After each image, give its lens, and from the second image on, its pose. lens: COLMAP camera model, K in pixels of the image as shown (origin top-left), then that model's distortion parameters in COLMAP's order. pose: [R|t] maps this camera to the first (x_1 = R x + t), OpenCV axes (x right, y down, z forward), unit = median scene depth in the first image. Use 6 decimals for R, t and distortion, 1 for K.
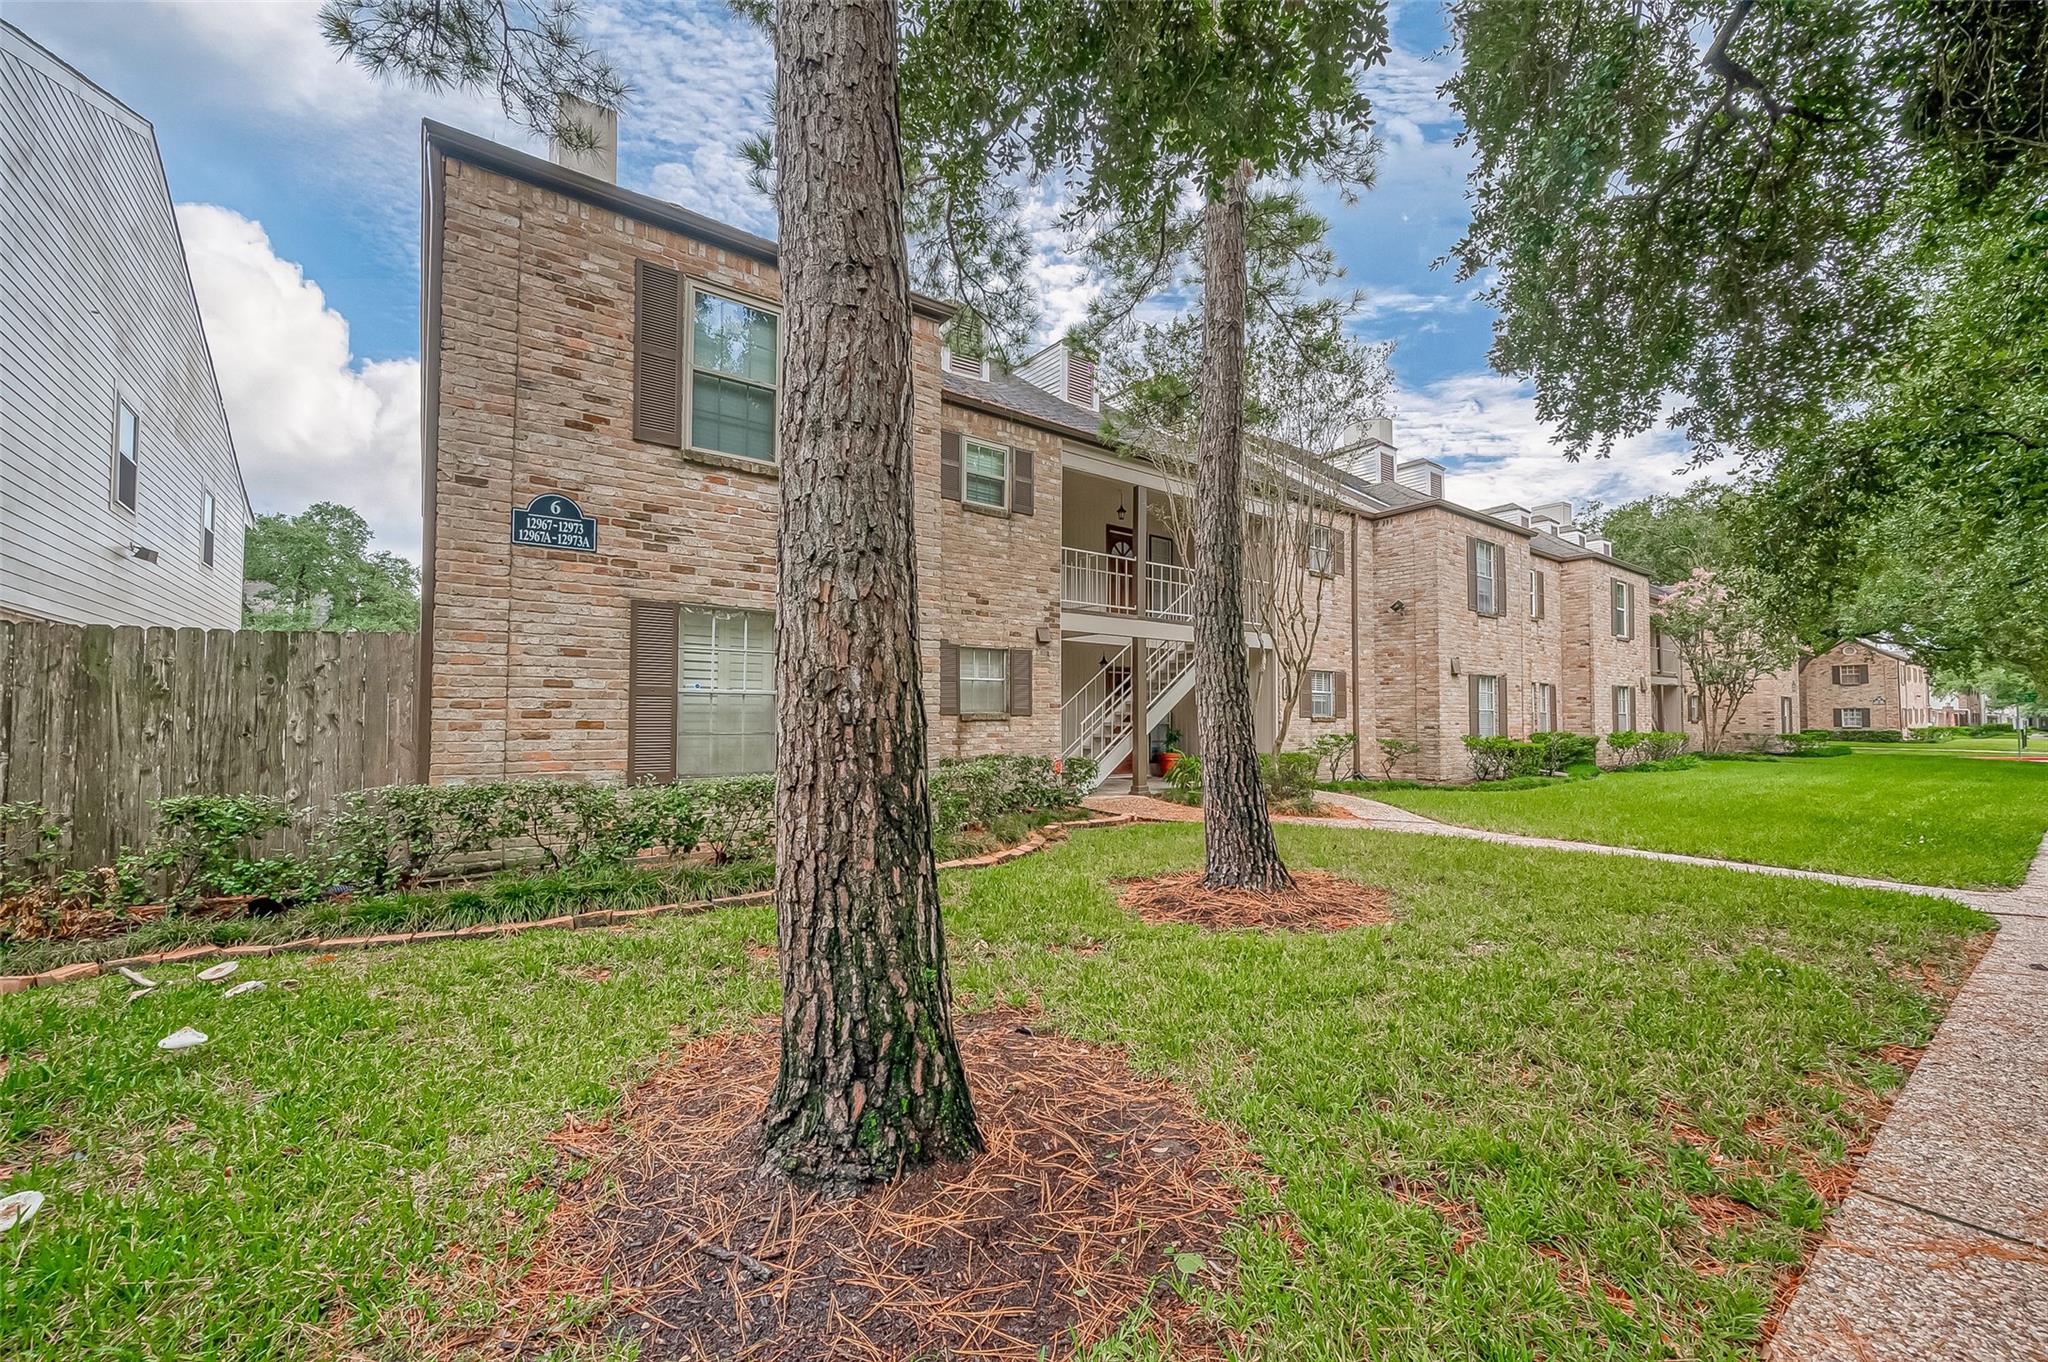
lens RADIAL K [[808.0, 0, 1020.7], [0, 808.0, 690.6], [0, 0, 1]] dist [-0.000044, 0.000103]
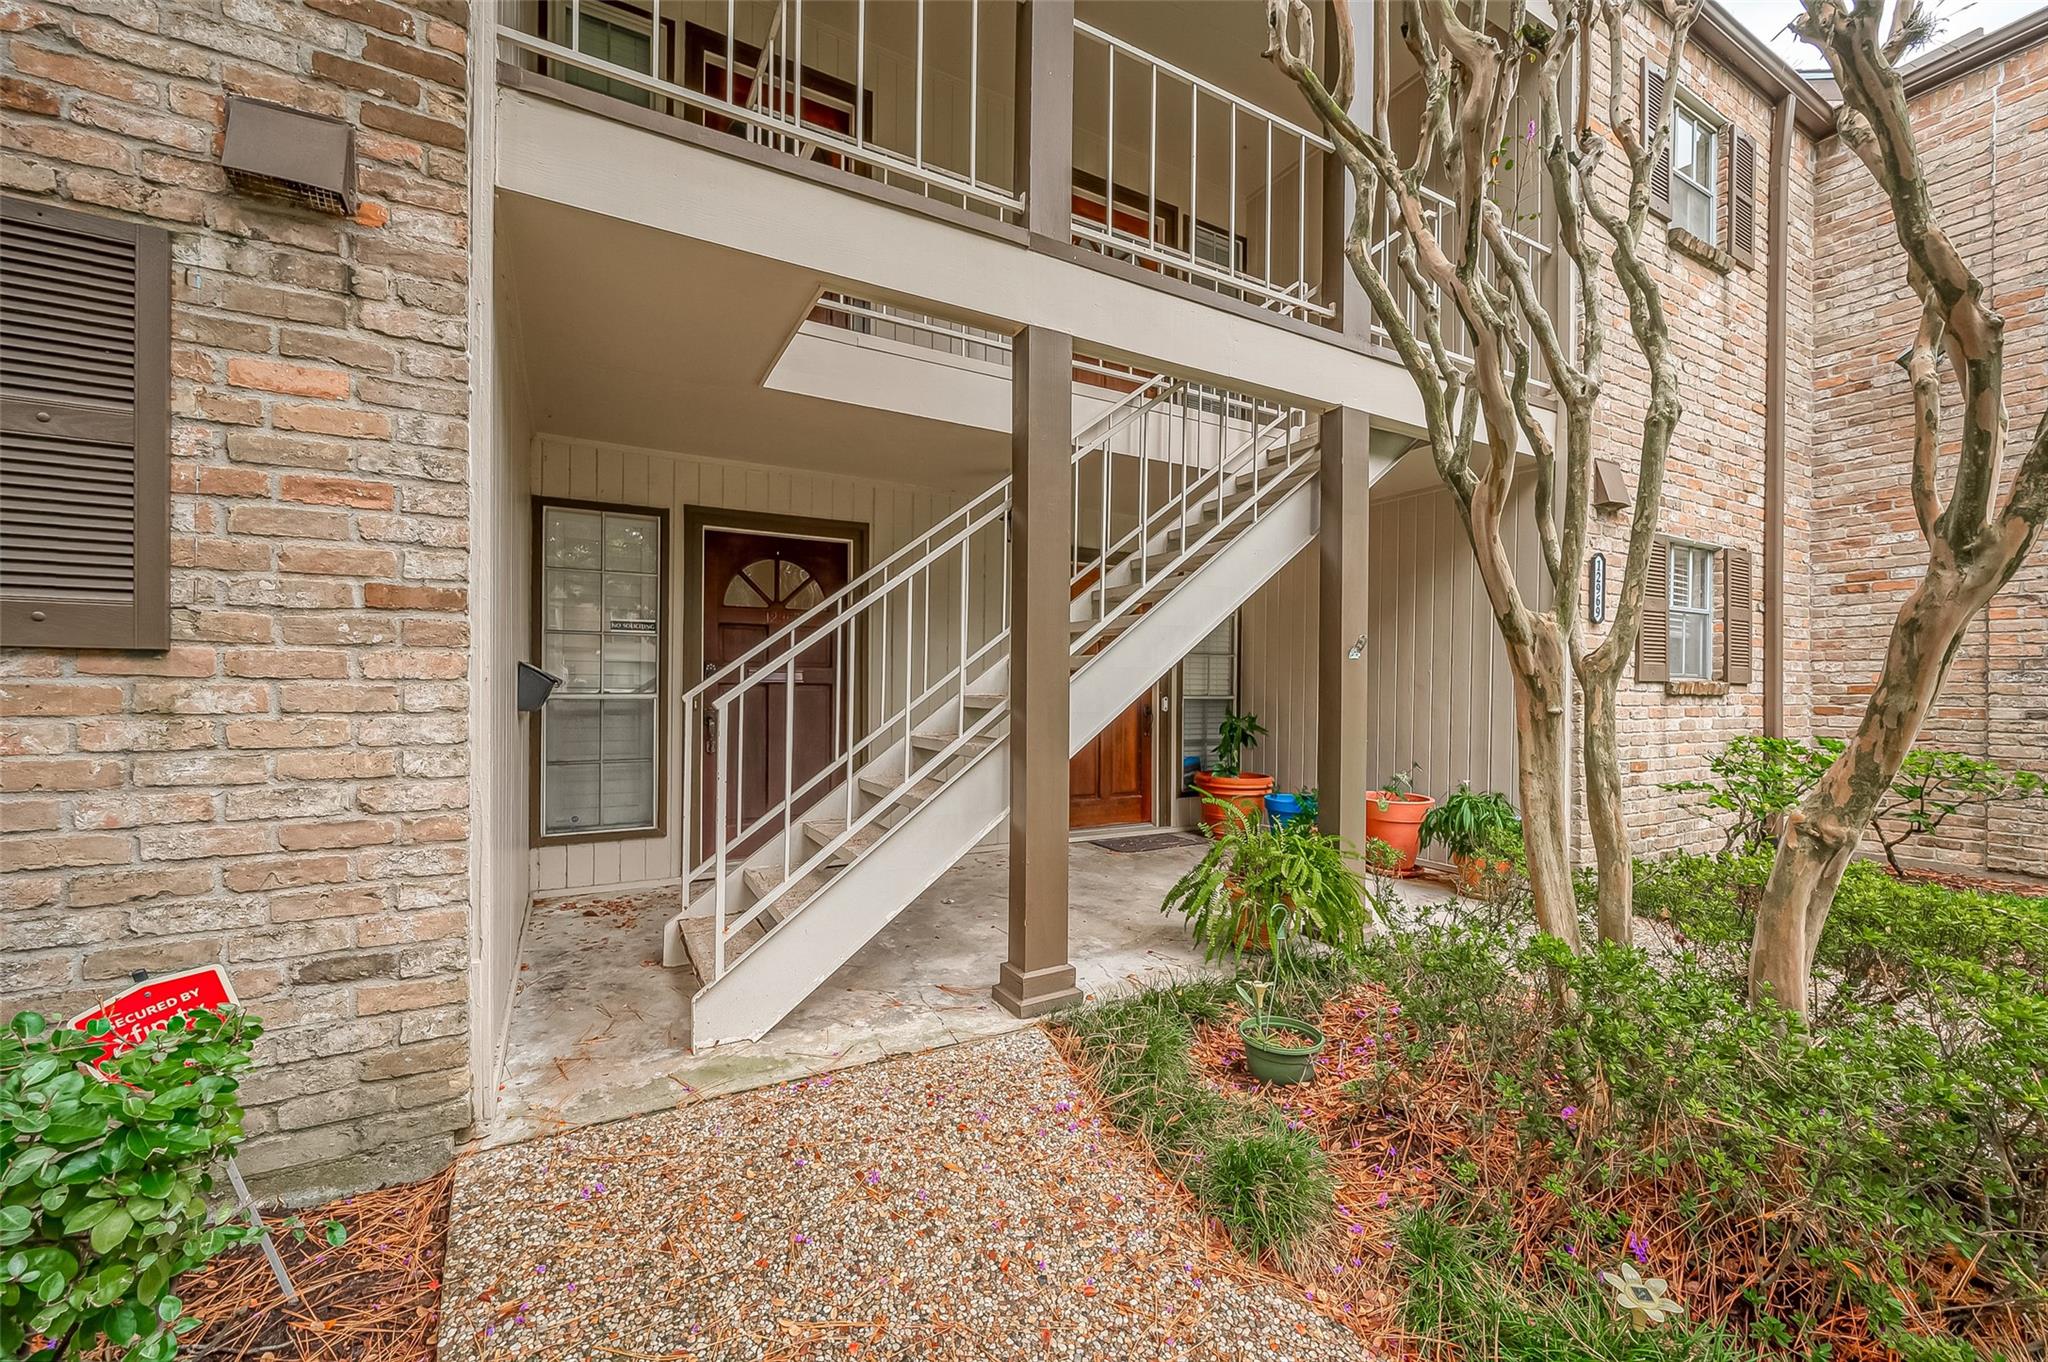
lens RADIAL K [[808.0, 0, 1020.7], [0, 808.0, 690.6], [0, 0, 1]] dist [-0.000044, 0.000103]
pose [[0.991254, 0.005675, -0.131849, 0.268755], [-0.000643, 0.999271, 0.038178, 0.044269], [0.131970, -0.037759, 0.990534, 1.188657]]
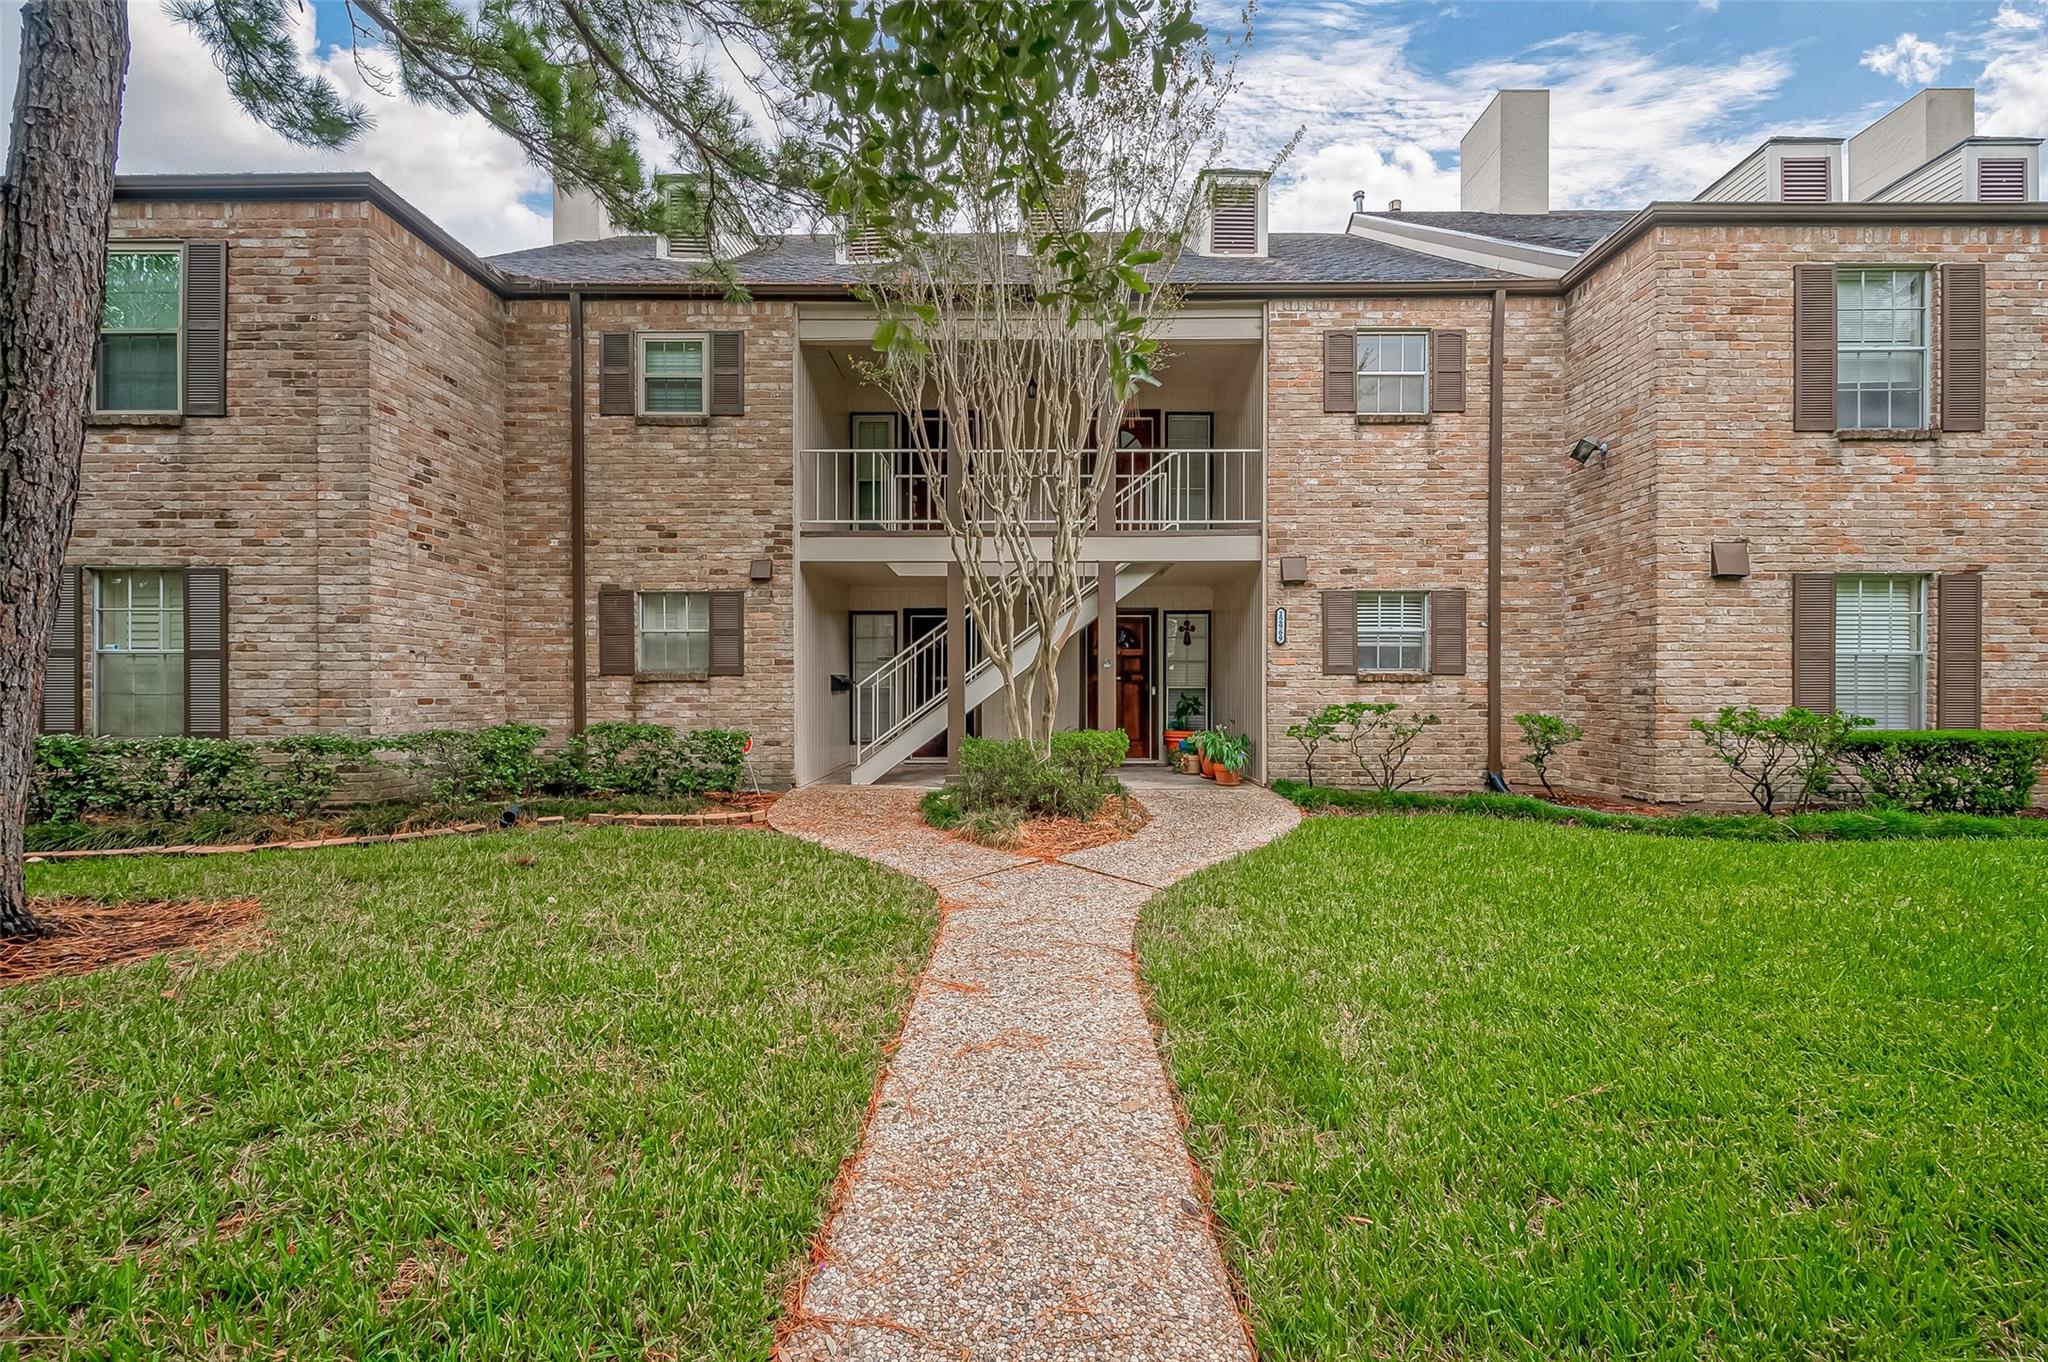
lens RADIAL K [[809.6, 0, 1026.8], [0, 809.6, 690.9], [0, 0, 1]] dist [-0.000442, 0.000217]
pose [[0.796404, -0.001225, -0.604763, 0.960798], [0.024541, 0.999240, 0.030293, 0.040073], [0.604266, -0.038968, 0.795829, 0.745223]]
